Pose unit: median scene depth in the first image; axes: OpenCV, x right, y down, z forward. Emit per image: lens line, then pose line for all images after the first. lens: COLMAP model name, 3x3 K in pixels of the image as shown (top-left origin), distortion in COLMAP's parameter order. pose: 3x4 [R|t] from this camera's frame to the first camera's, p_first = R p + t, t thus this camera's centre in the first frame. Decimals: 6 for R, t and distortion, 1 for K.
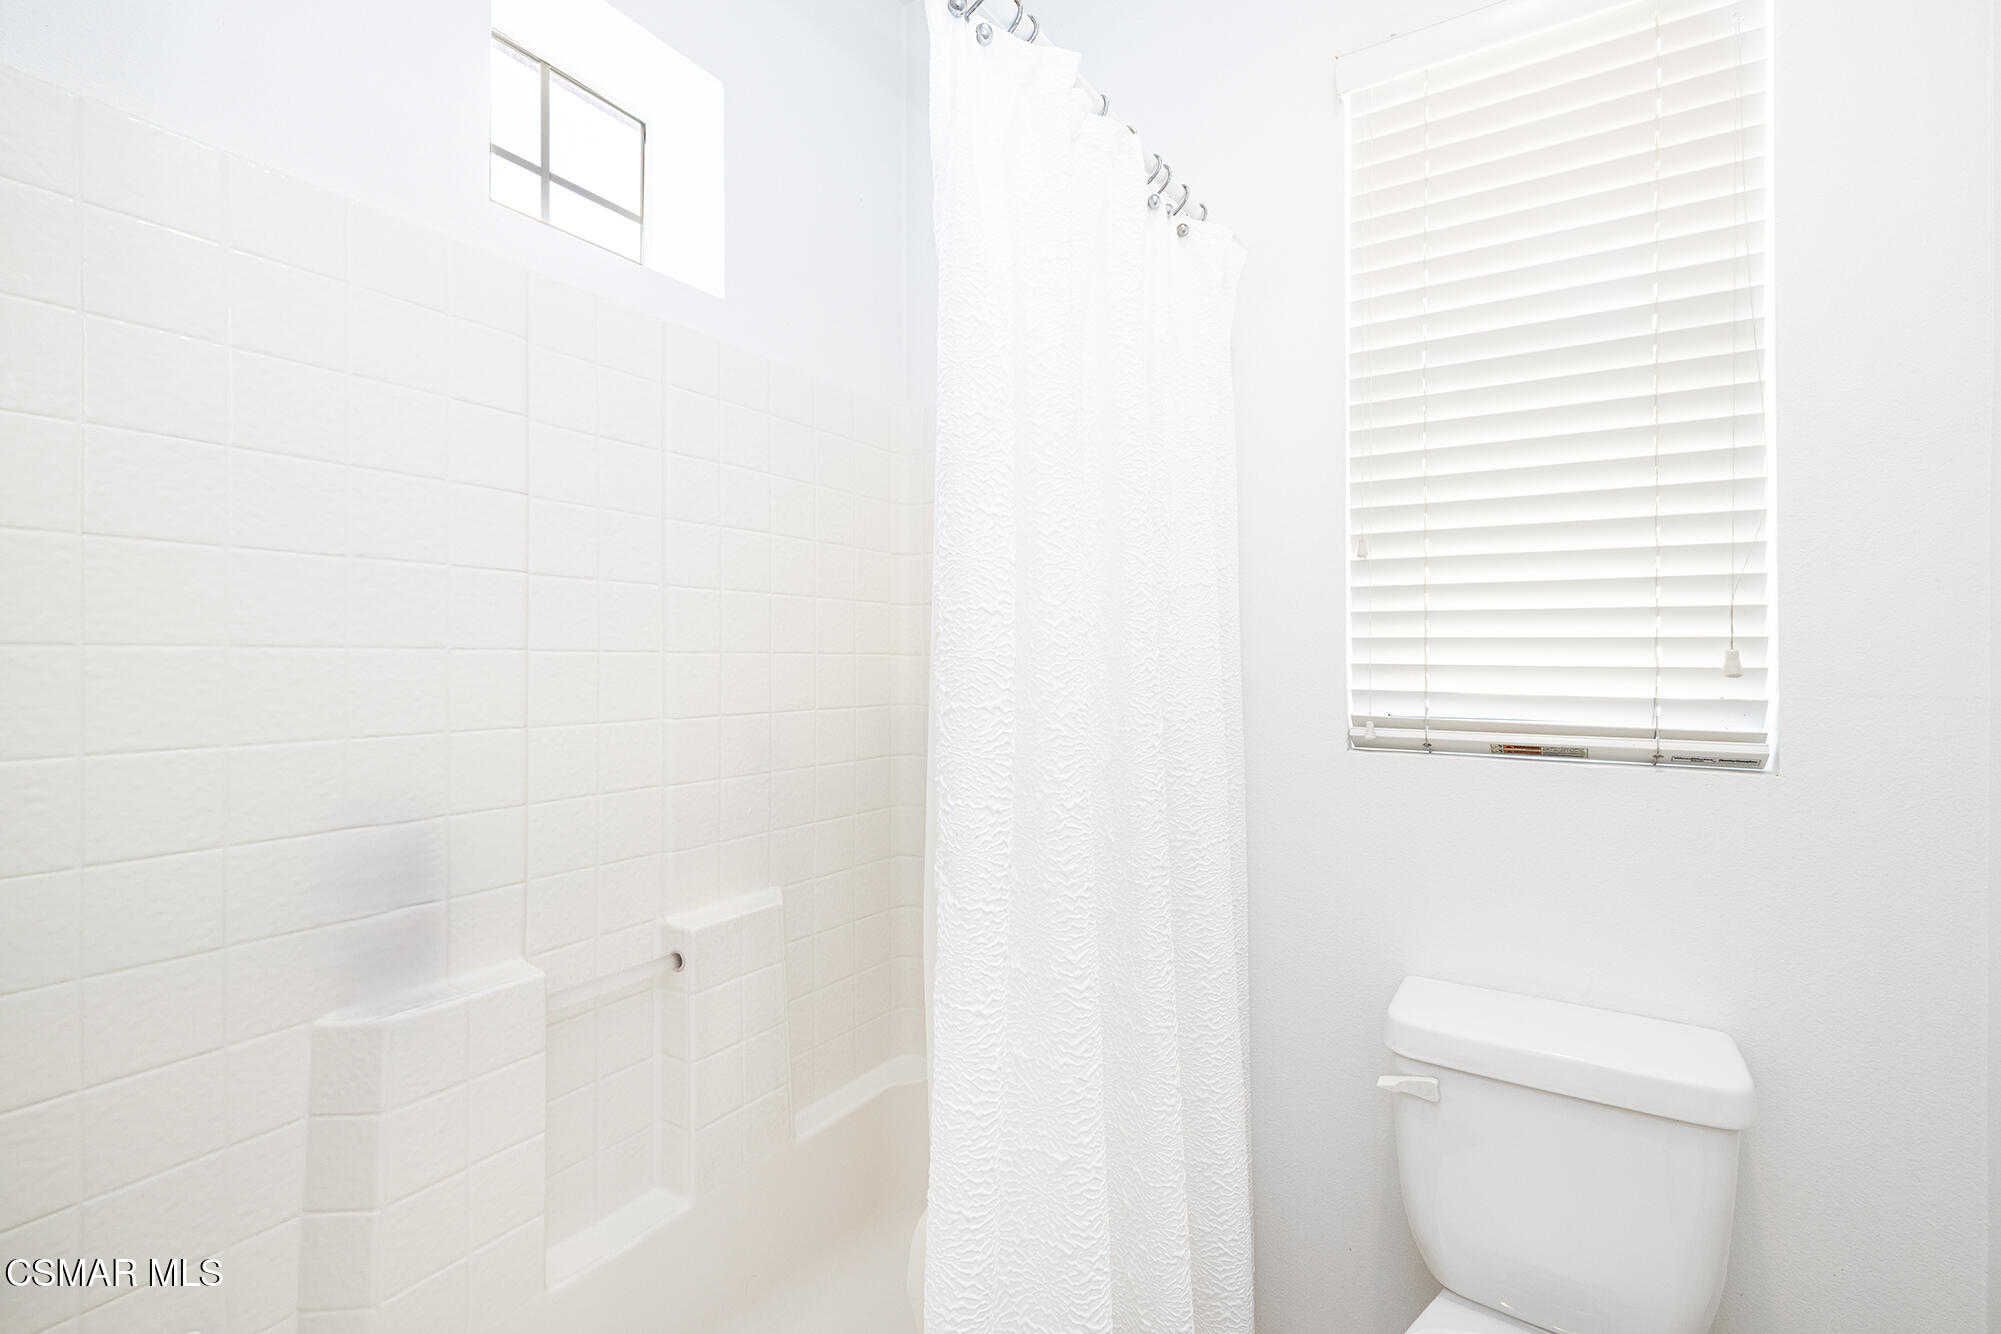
lens RADIAL K [[867.0, 0, 1004.1], [0, 867.0, 660.9], [0, 0, 1]] dist [-0.001020, 0.001012]
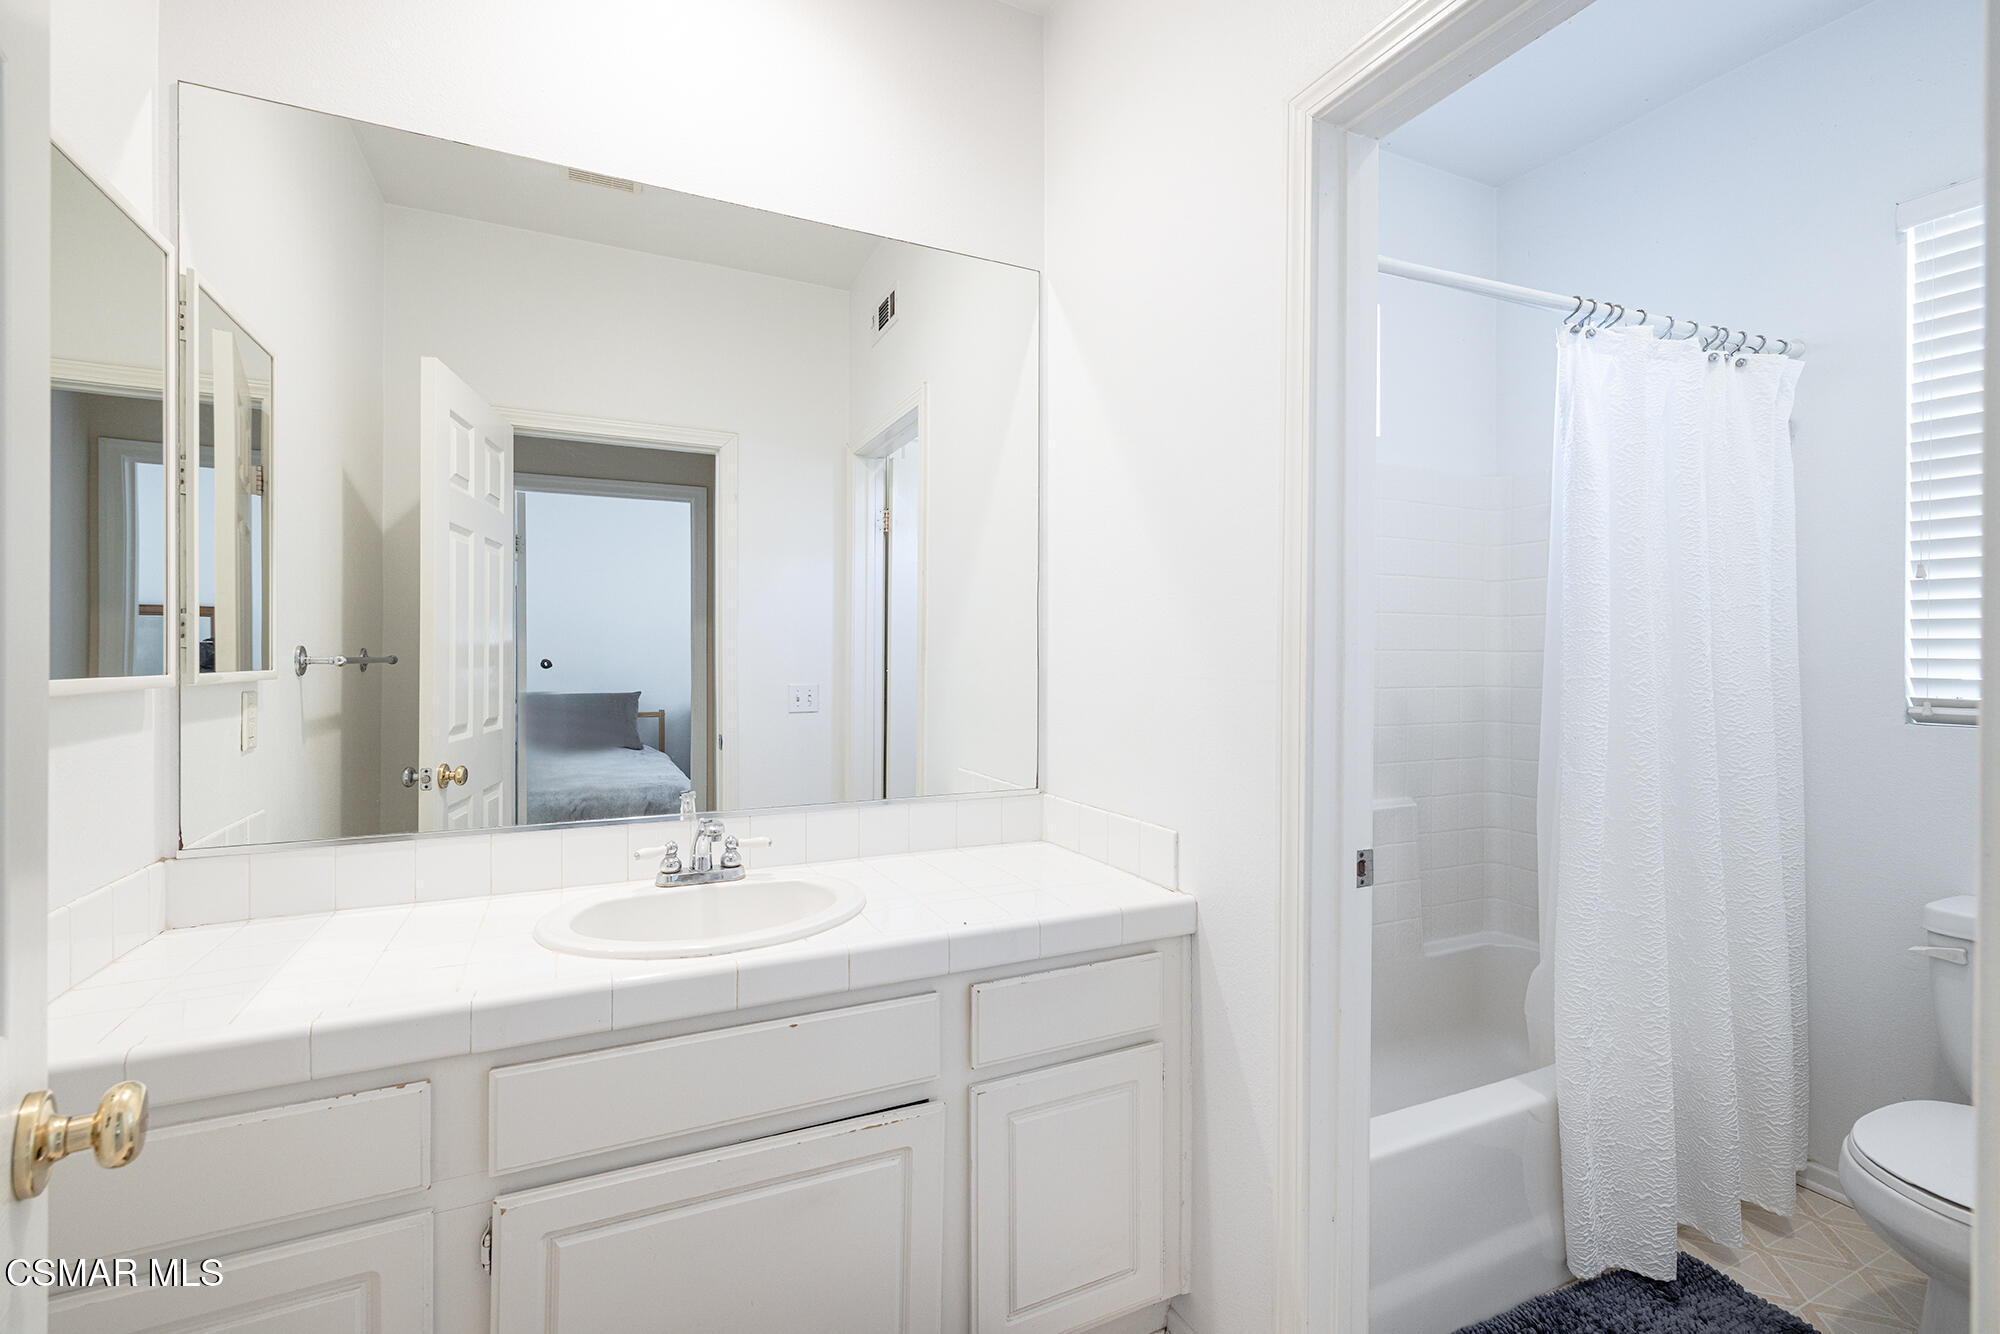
lens RADIAL K [[866.6, 0, 985.6], [0, 866.6, 656.5], [0, 0, 1]] dist [-0.001020, 0.001012]
pose [[0.842084, 0.005909, -0.539314, -0.073214], [-0.005016, 0.999983, 0.003124, 0.003678], [0.539323, 0.000074, 0.842099, -0.877033]]
